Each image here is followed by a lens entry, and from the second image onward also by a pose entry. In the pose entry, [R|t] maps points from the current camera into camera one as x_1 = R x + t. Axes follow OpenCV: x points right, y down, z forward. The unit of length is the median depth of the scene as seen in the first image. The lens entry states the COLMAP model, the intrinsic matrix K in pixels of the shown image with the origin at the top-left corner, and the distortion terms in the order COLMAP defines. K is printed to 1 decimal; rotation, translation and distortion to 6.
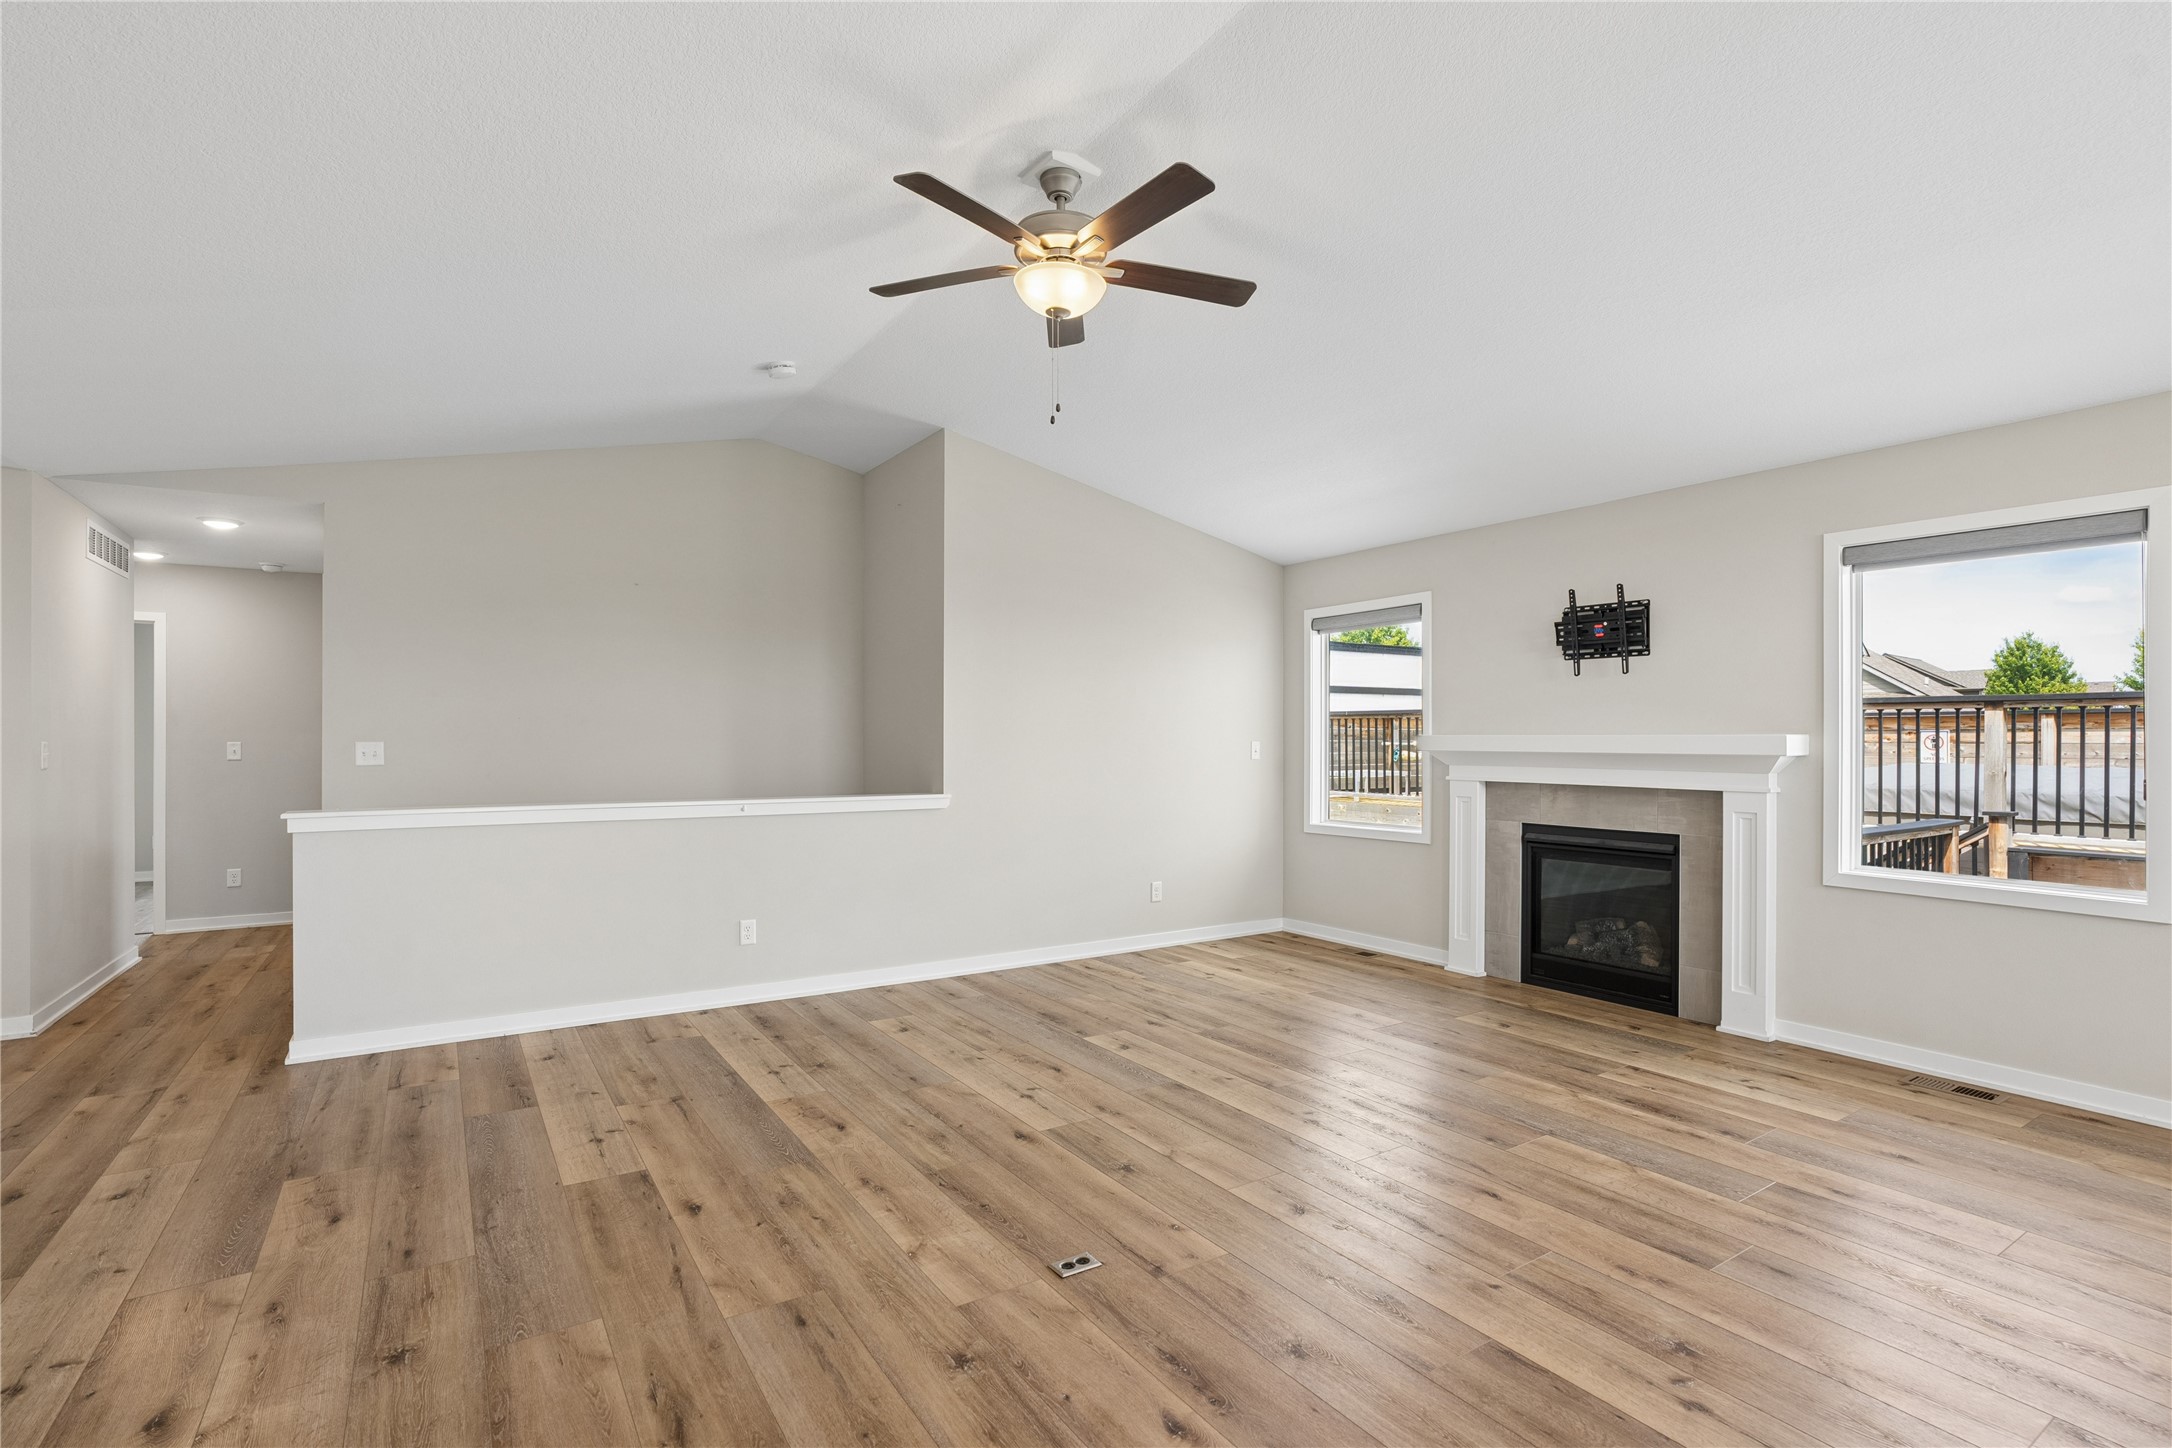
lens RADIAL K [[1010.7, 0, 1093.6], [0, 1010.7, 747.7], [0, 0, 1]] dist [-0.038832, 0.015818]
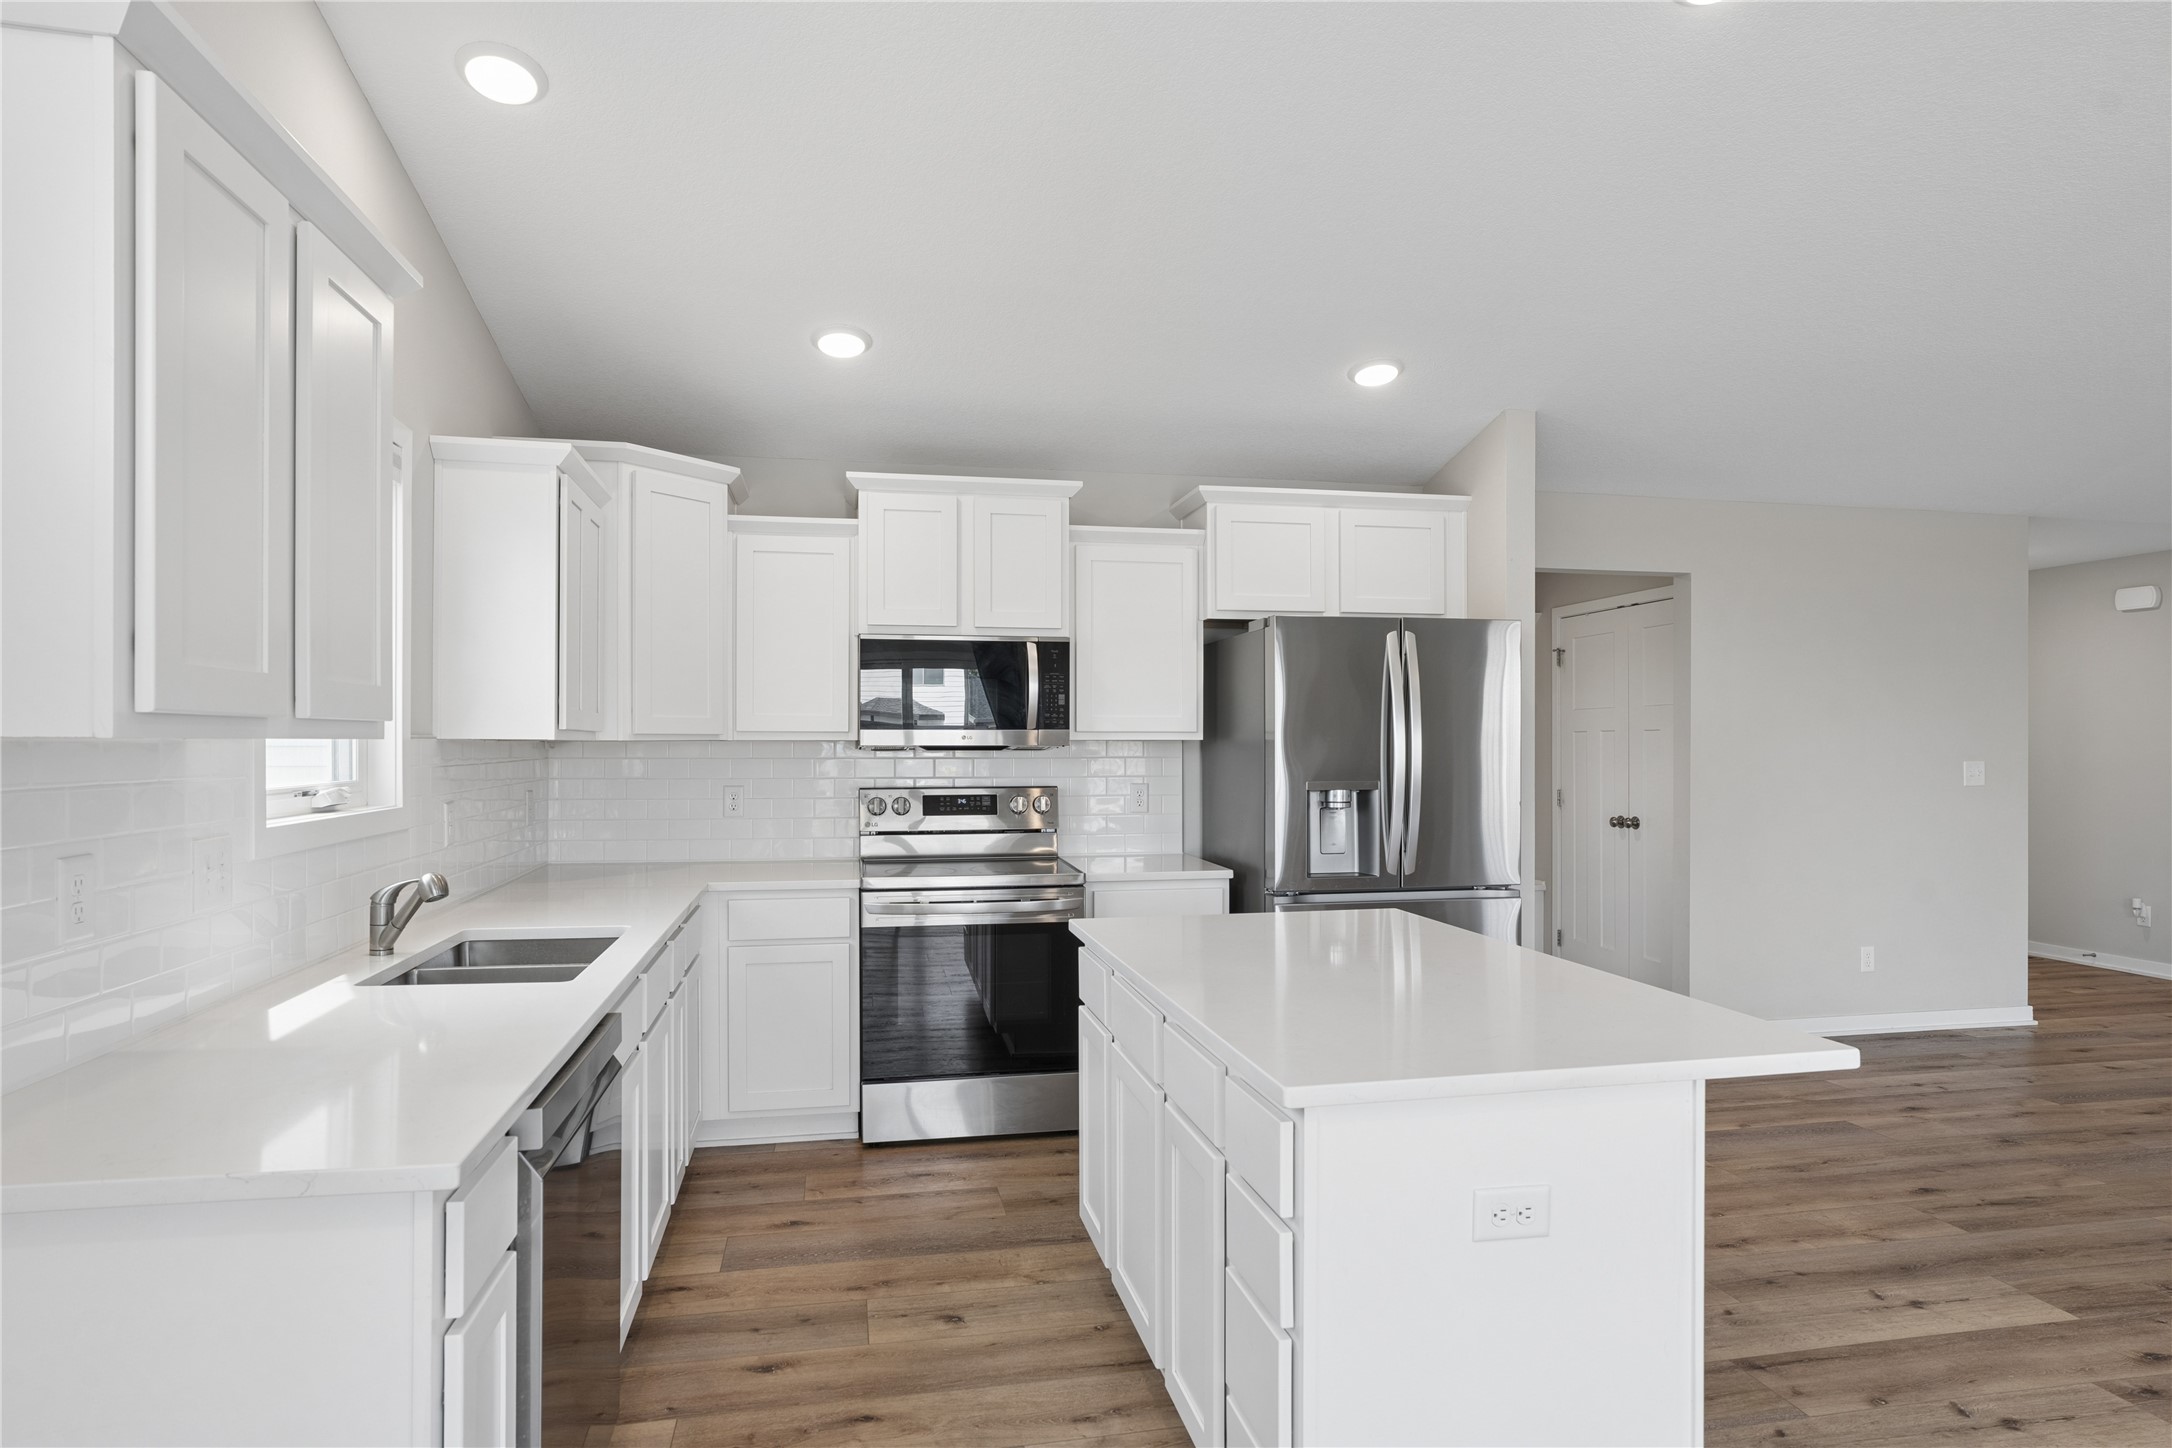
lens RADIAL K [[1217.1, 0, 1076.0], [0, 1217.1, 731.7], [0, 0, 1]] dist [-0.022558, 0.019122]
pose [[-0.377908, -0.010036, -0.925789, 0.827835], [-0.011831, 0.999912, -0.006010, -0.012041], [0.925768, 0.008681, -0.377993, 0.155797]]
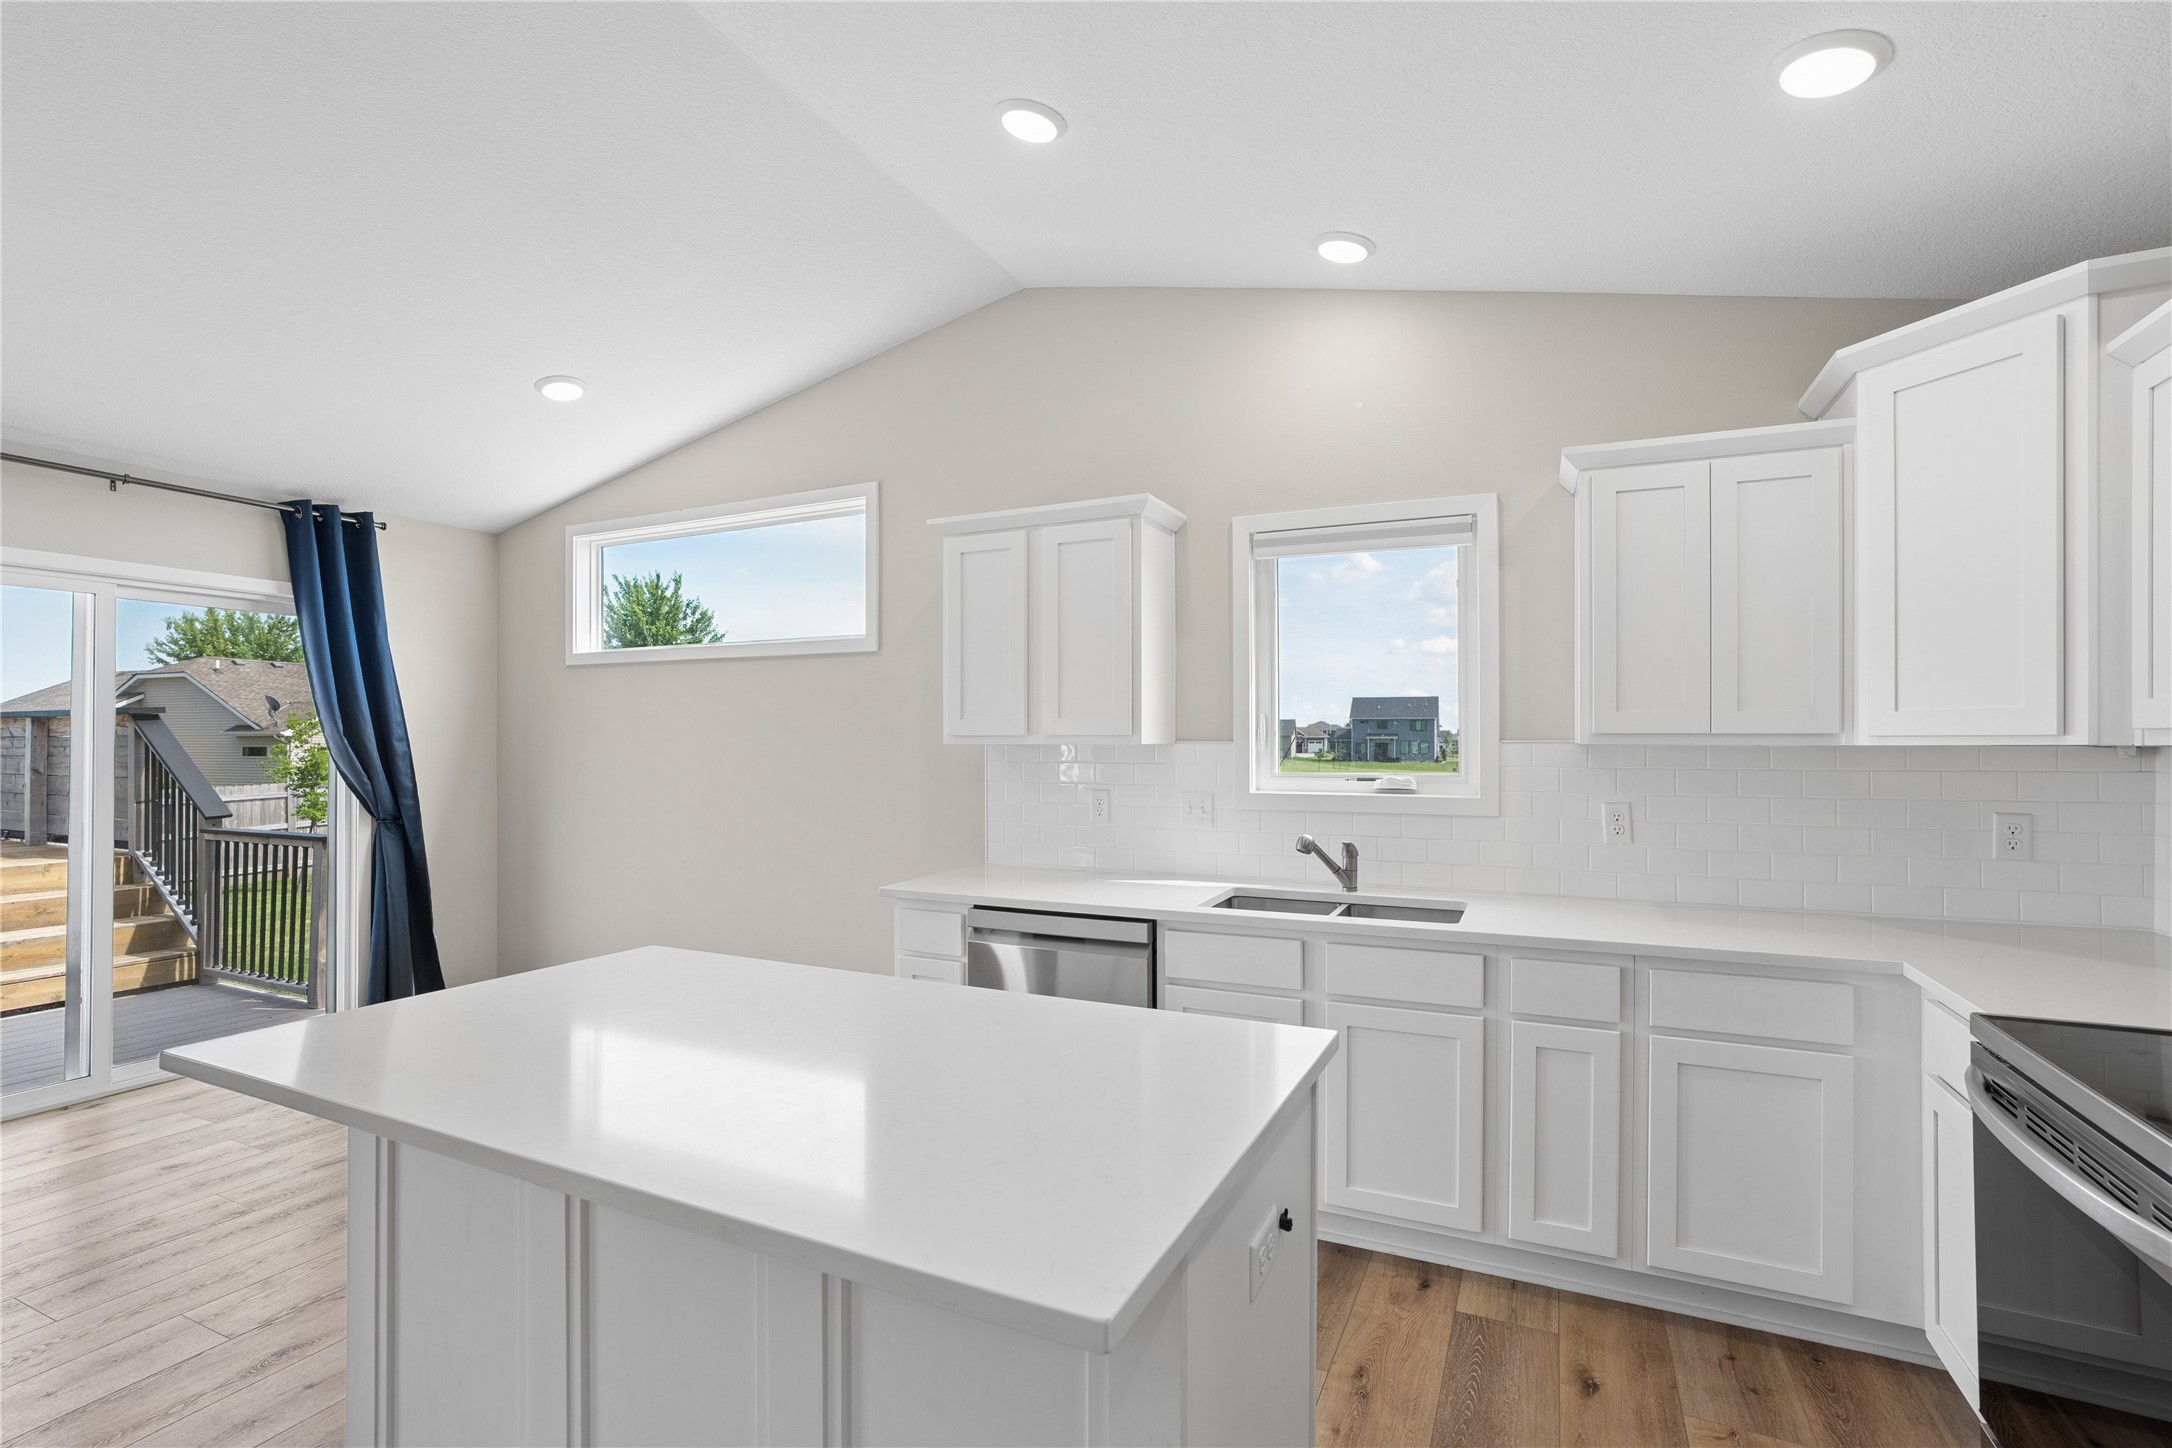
lens RADIAL K [[1010.7, 0, 1075.4], [0, 1010.7, 735.9], [0, 0, 1]] dist [-0.038832, 0.015818]
pose [[-0.503683, 0.004196, 0.863878, -0.134223], [0.008702, 0.999962, 0.000217, -0.015930], [-0.863844, 0.007627, -0.503701, 0.151280]]
